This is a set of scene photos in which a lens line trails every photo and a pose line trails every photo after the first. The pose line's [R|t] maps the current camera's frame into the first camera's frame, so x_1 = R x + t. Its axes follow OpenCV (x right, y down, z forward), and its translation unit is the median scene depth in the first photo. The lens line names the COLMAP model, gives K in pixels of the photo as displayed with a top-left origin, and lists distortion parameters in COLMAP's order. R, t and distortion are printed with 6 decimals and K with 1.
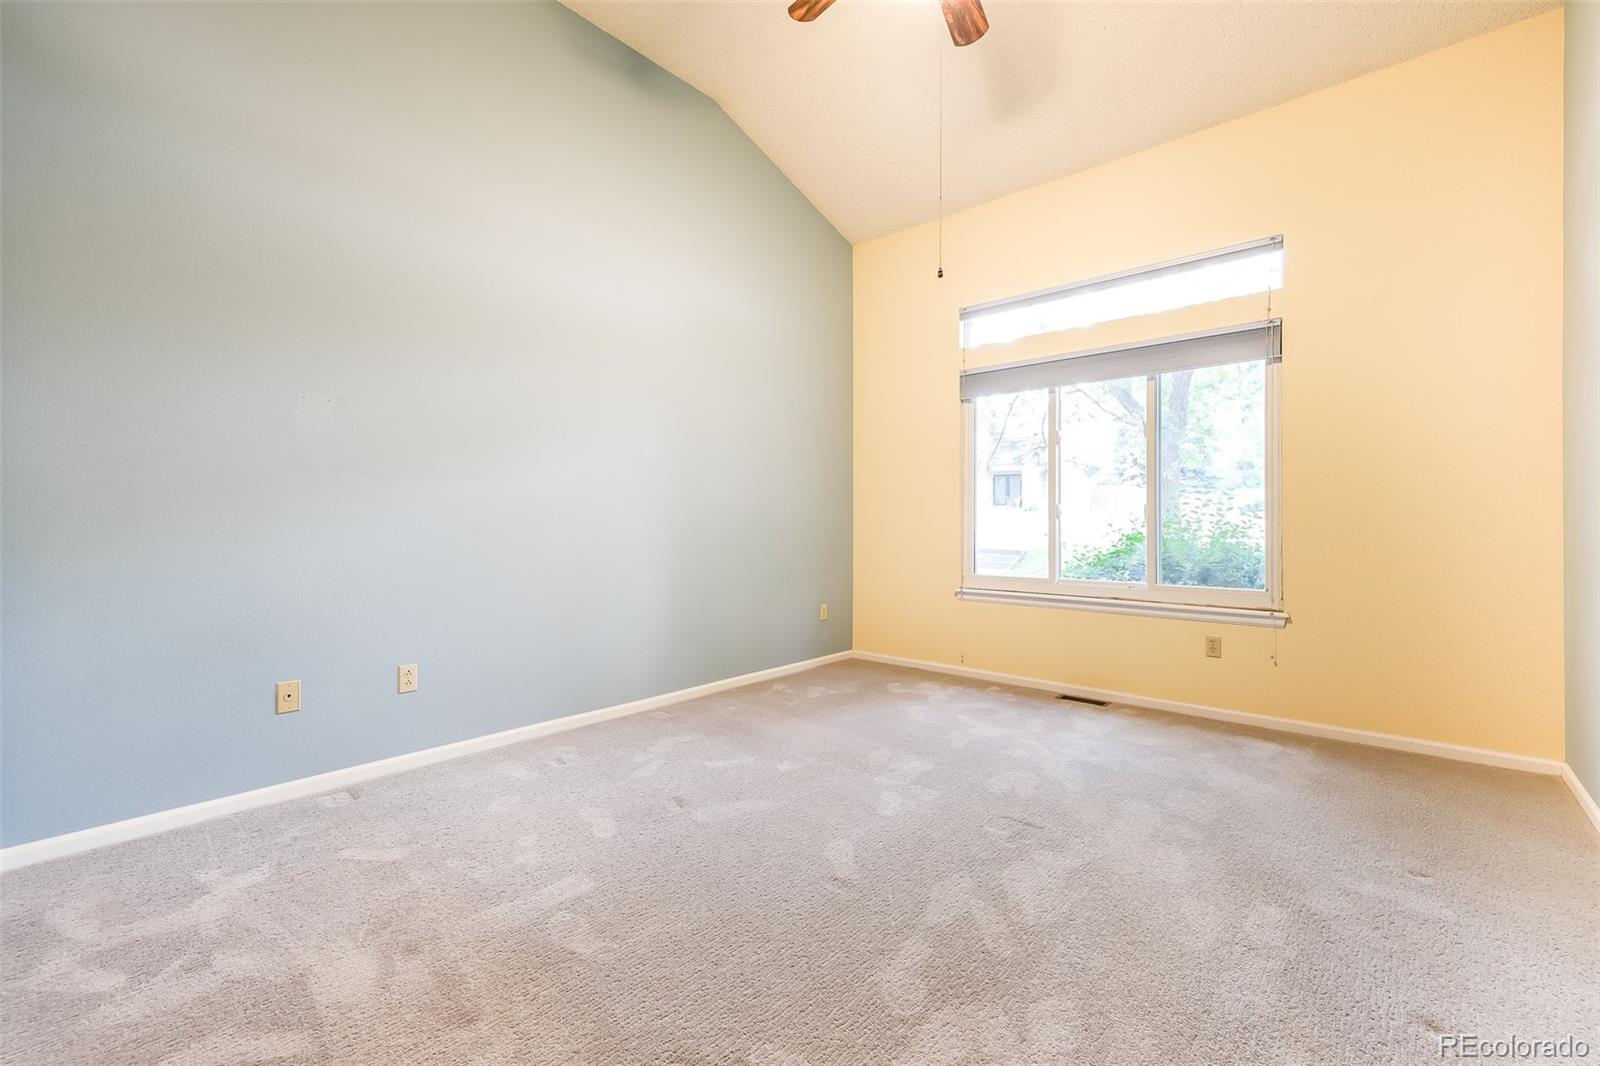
lens RADIAL K [[677.9, 0, 791.1], [0, 677.9, 527.7], [0, 0, 1]] dist [0.000040, -0.000040]
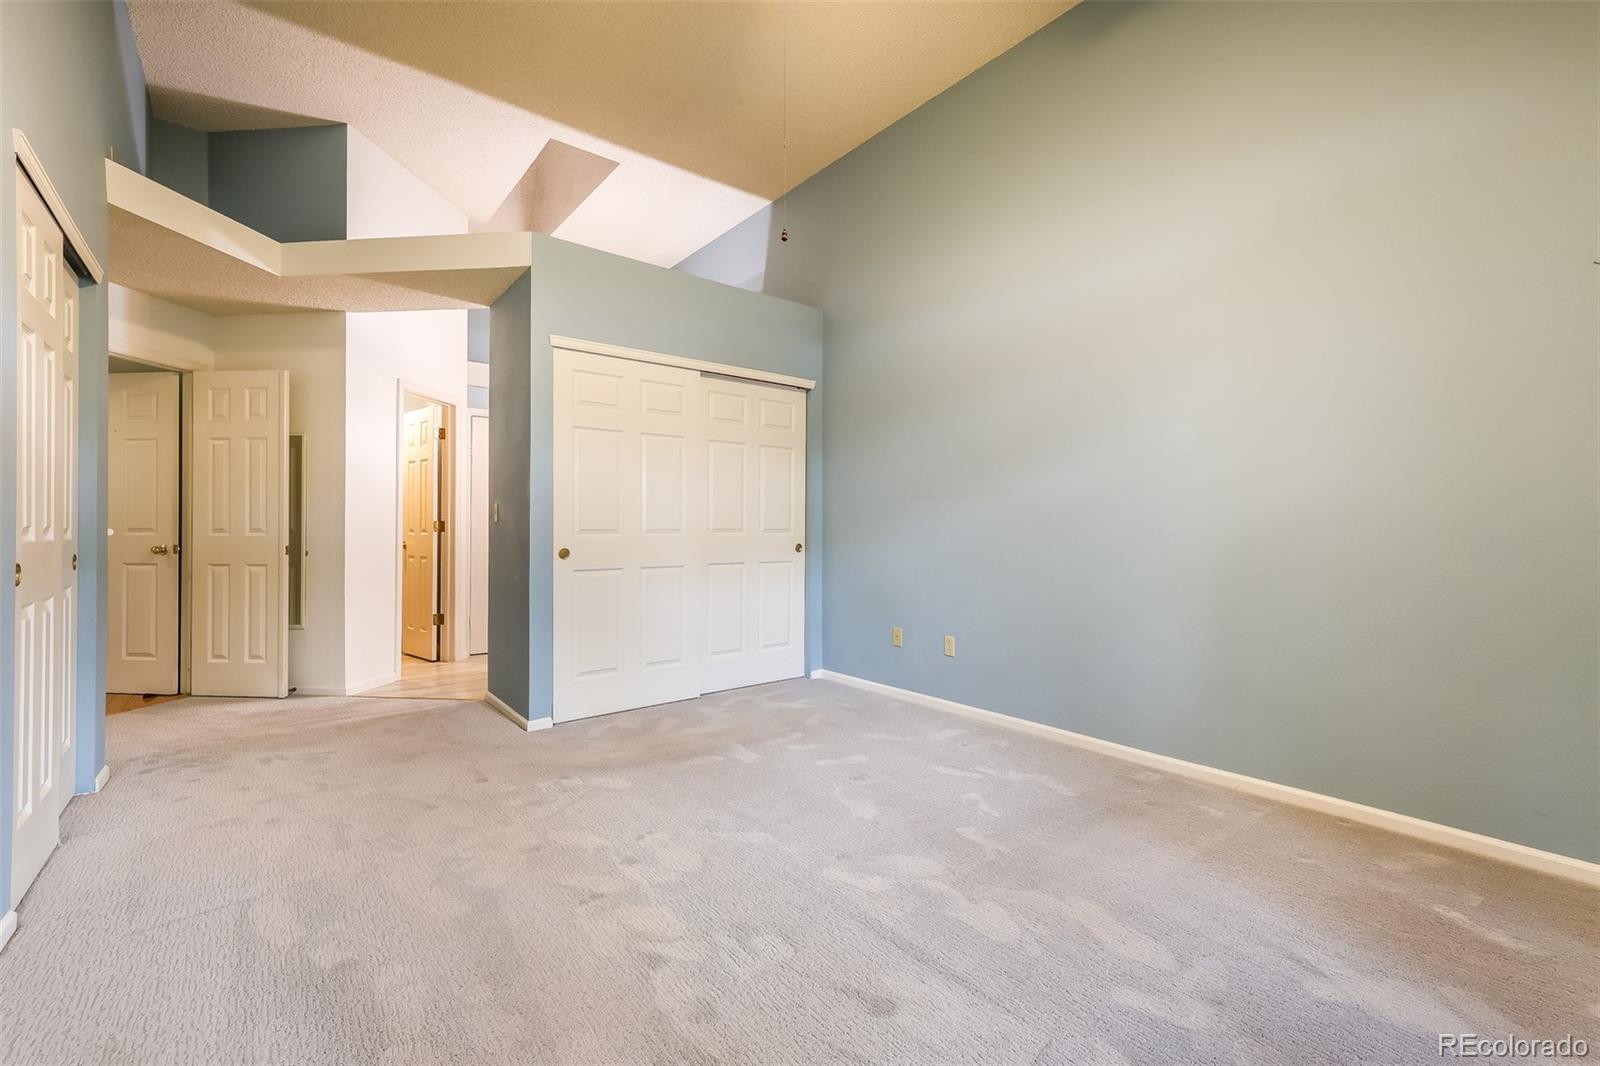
lens RADIAL K [[648.3, 0, 757.0], [0, 648.3, 530.1], [0, 0, 1]] dist [-0.010693, 0.000047]
pose [[-0.210631, -0.001790, -0.977564, 0.797891], [0.000517, 0.999998, -0.001943, -0.009366], [0.977565, -0.000914, -0.210630, 0.900026]]
